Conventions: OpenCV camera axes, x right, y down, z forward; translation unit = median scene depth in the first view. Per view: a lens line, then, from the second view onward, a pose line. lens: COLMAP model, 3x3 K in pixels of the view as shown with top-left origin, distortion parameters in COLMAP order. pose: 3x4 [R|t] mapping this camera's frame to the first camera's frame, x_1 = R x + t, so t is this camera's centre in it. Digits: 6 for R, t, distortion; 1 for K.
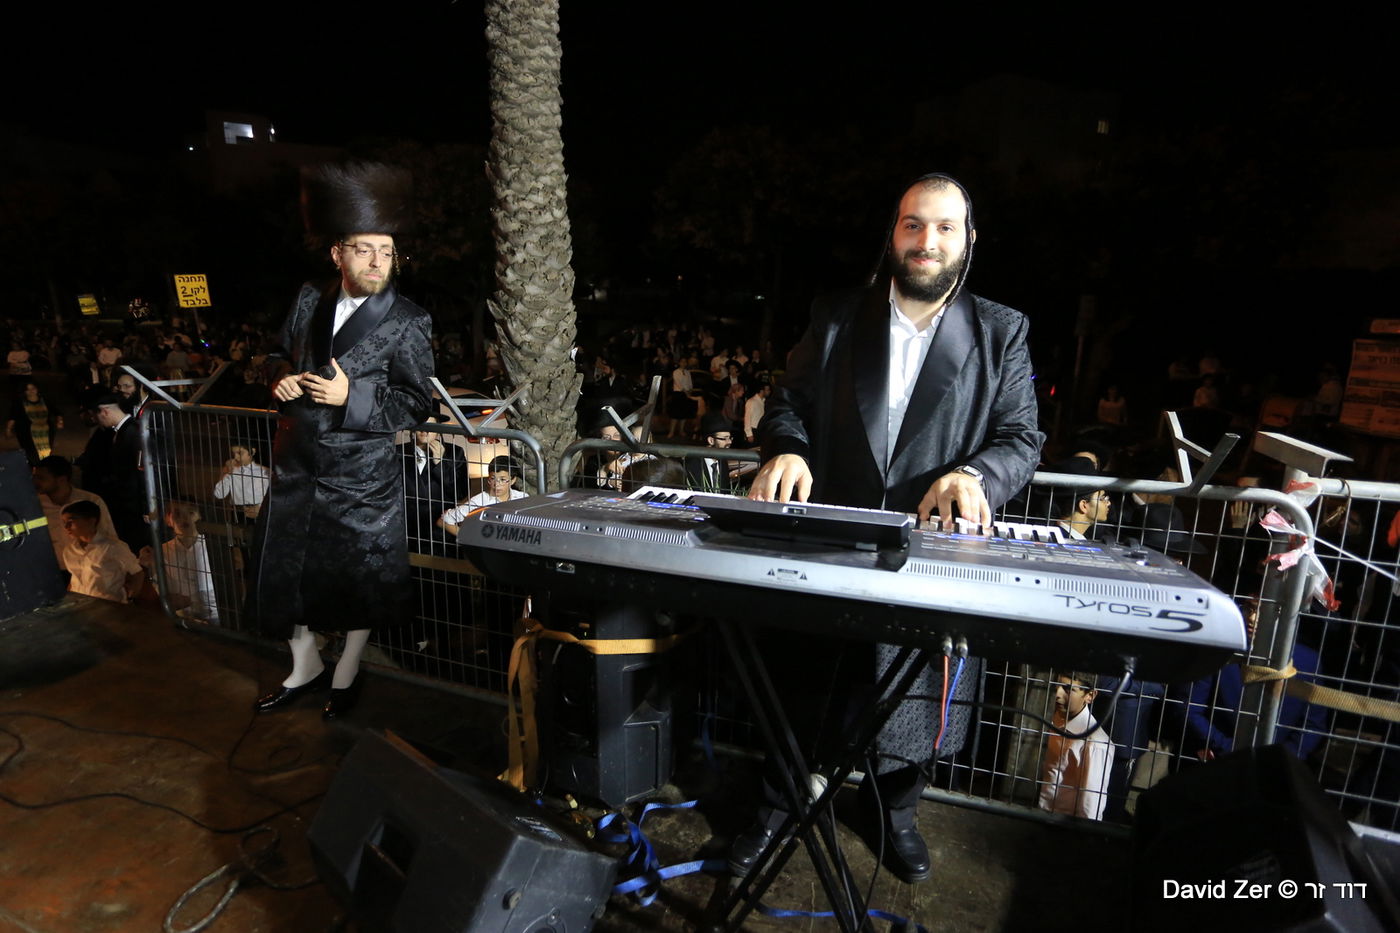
lens RADIAL K [[737.8, 0, 707.0], [0, 737.8, 468.6], [0, 0, 1]] dist [-0.058624, 0.029737]
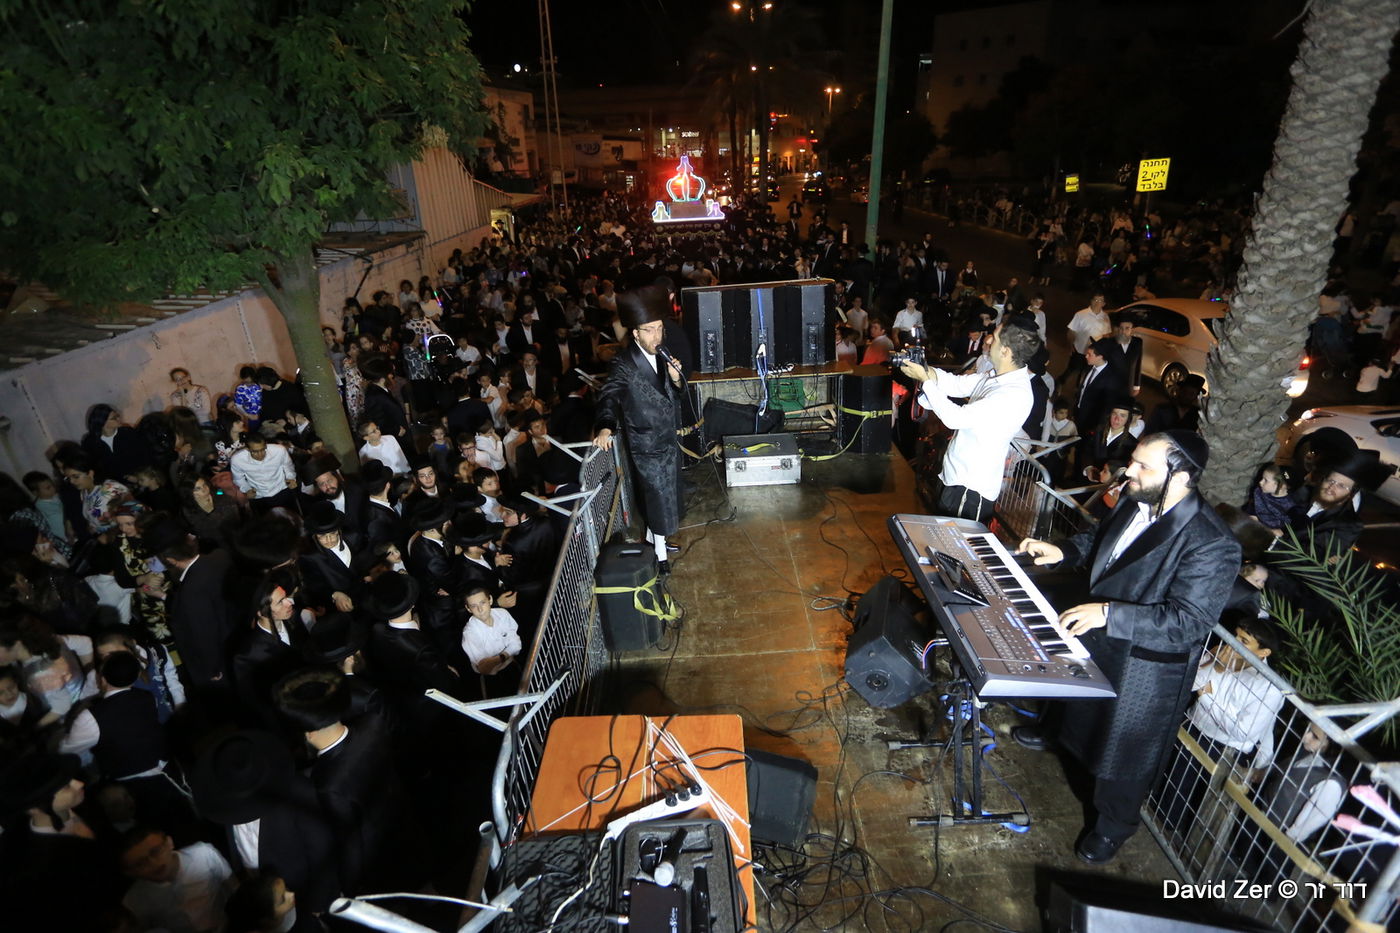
lens RADIAL K [[737.8, 0, 707.0], [0, 737.8, 468.6], [0, 0, 1]] dist [-0.058624, 0.029737]
pose [[0.377985, 0.357299, -0.854087, 0.452798], [-0.172717, 0.933546, 0.314103, -0.234193], [0.909558, 0.028789, 0.414578, -0.178483]]
